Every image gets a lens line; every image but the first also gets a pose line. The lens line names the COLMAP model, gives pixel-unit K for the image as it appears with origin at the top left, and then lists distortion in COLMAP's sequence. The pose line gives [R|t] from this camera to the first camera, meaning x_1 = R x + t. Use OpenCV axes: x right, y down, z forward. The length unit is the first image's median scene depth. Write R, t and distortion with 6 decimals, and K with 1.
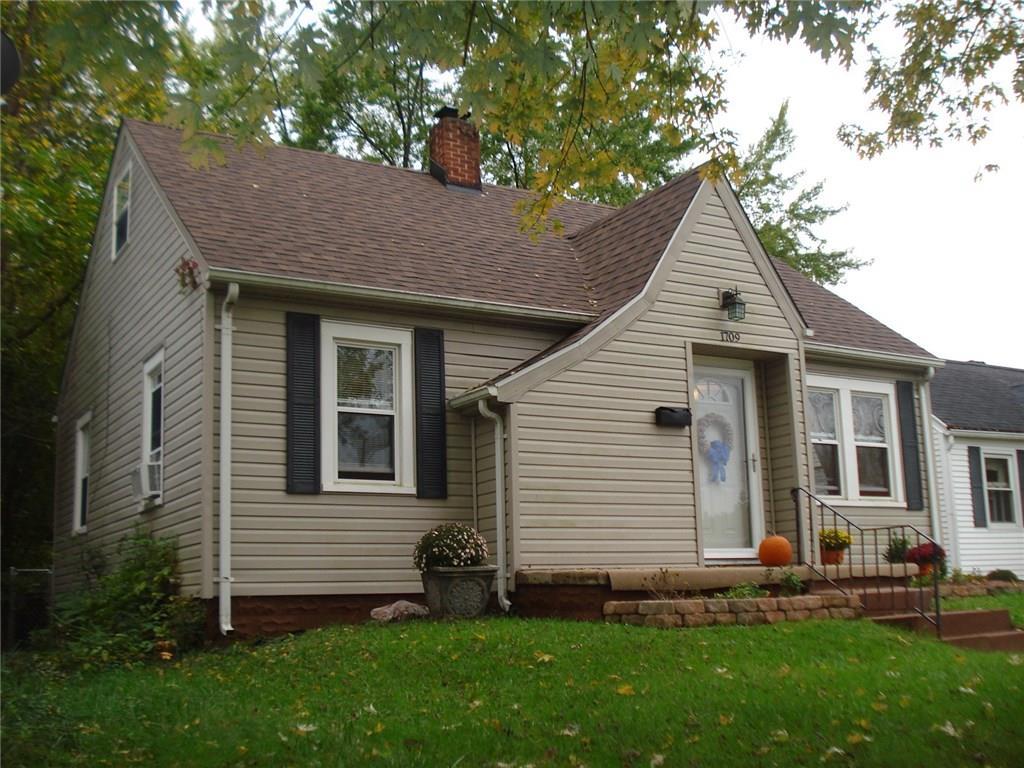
lens RADIAL K [[1063.6, 0, 510.8], [0, 1063.6, 383.7], [0, 0, 1]] dist [-0.018537, 0.000000]
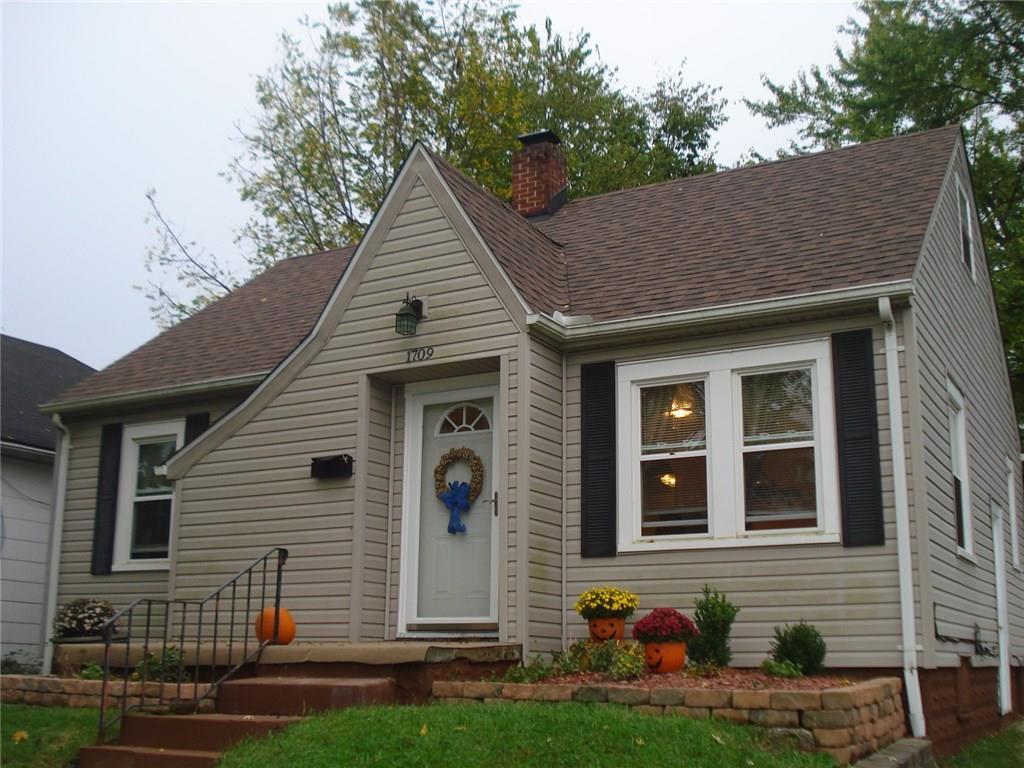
lens RADIAL K [[1233.4, 0, 510.7], [0, 1233.4, 386.1], [0, 0, 1]] dist [-0.064204, 0.000000]
pose [[0.499243, -0.165899, -0.850431, 0.896458], [0.145050, 0.983650, -0.106736, 0.077713], [0.854235, -0.070068, 0.515144, 0.494332]]
